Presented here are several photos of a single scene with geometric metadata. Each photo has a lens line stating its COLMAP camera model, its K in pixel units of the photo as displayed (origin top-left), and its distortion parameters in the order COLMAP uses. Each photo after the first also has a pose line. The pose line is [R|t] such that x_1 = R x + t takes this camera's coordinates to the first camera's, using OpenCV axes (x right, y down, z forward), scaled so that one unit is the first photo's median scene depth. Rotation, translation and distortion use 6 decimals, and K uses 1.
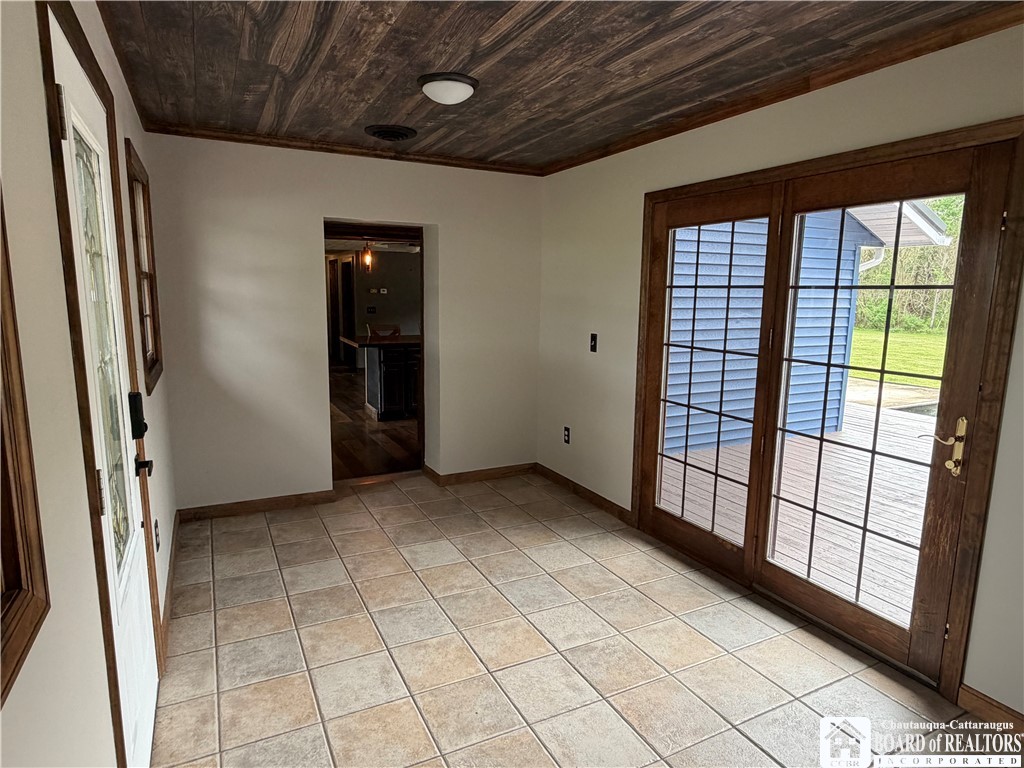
lens RADIAL K [[598.3, 0, 506.6], [0, 598.3, 386.8], [0, 0, 1]] dist [-0.000933, 0.003779]
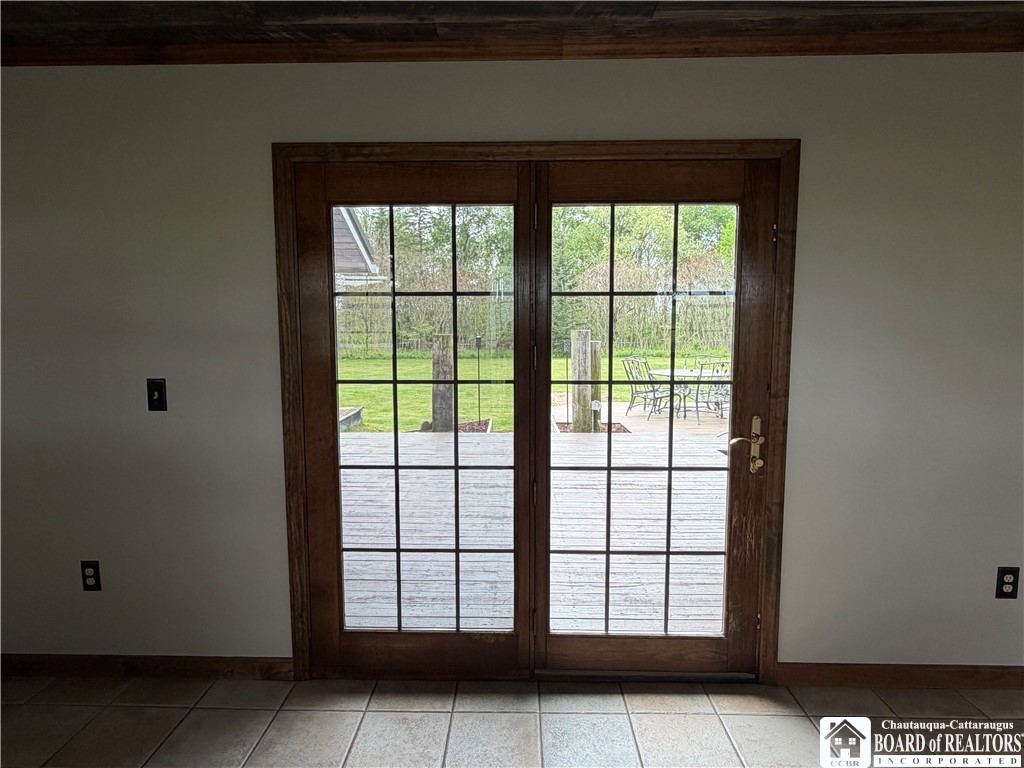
lens RADIAL K [[598.3, 0, 509.1], [0, 598.3, 385.9], [0, 0, 1]] dist [-0.000933, 0.003779]
pose [[0.472656, -0.096665, 0.875929, -0.285220], [0.147021, 0.988685, 0.029775, -0.076884], [-0.868896, 0.114707, 0.481520, 0.684518]]
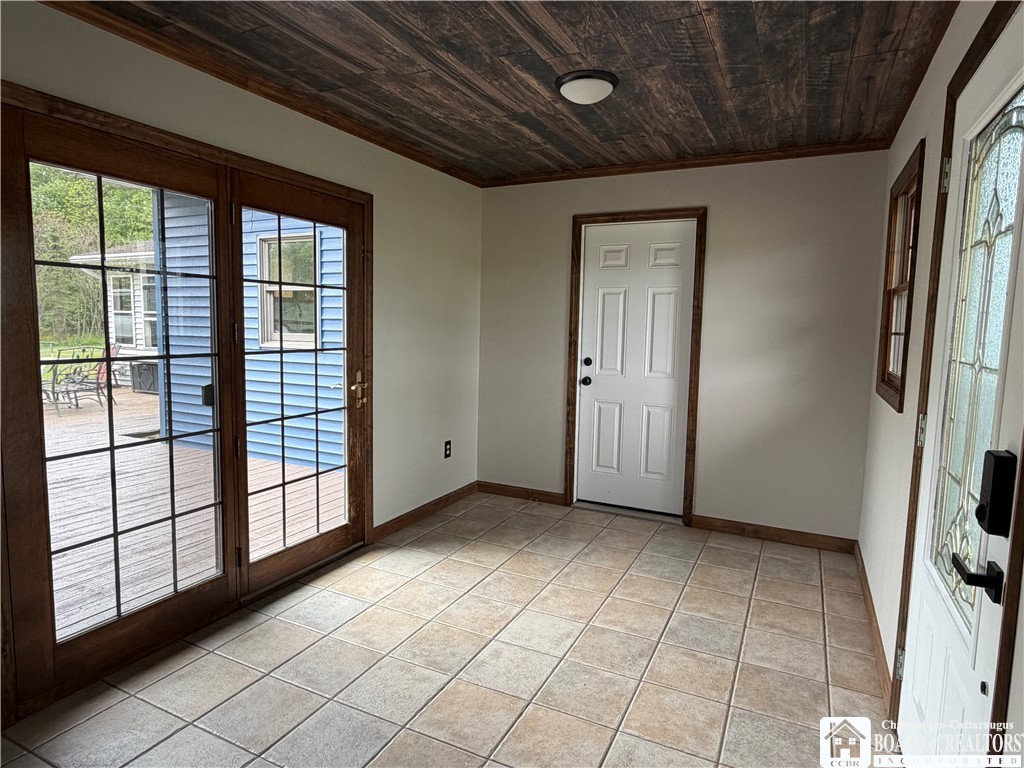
lens RADIAL K [[598.3, 0, 506.4], [0, 598.3, 381.6], [0, 0, 1]] dist [-0.000933, 0.003779]
pose [[-0.596952, -0.103924, 0.795517, -0.595867], [0.101183, 0.973905, 0.203155, -0.162521], [-0.795871, 0.201767, -0.570859, 1.271851]]
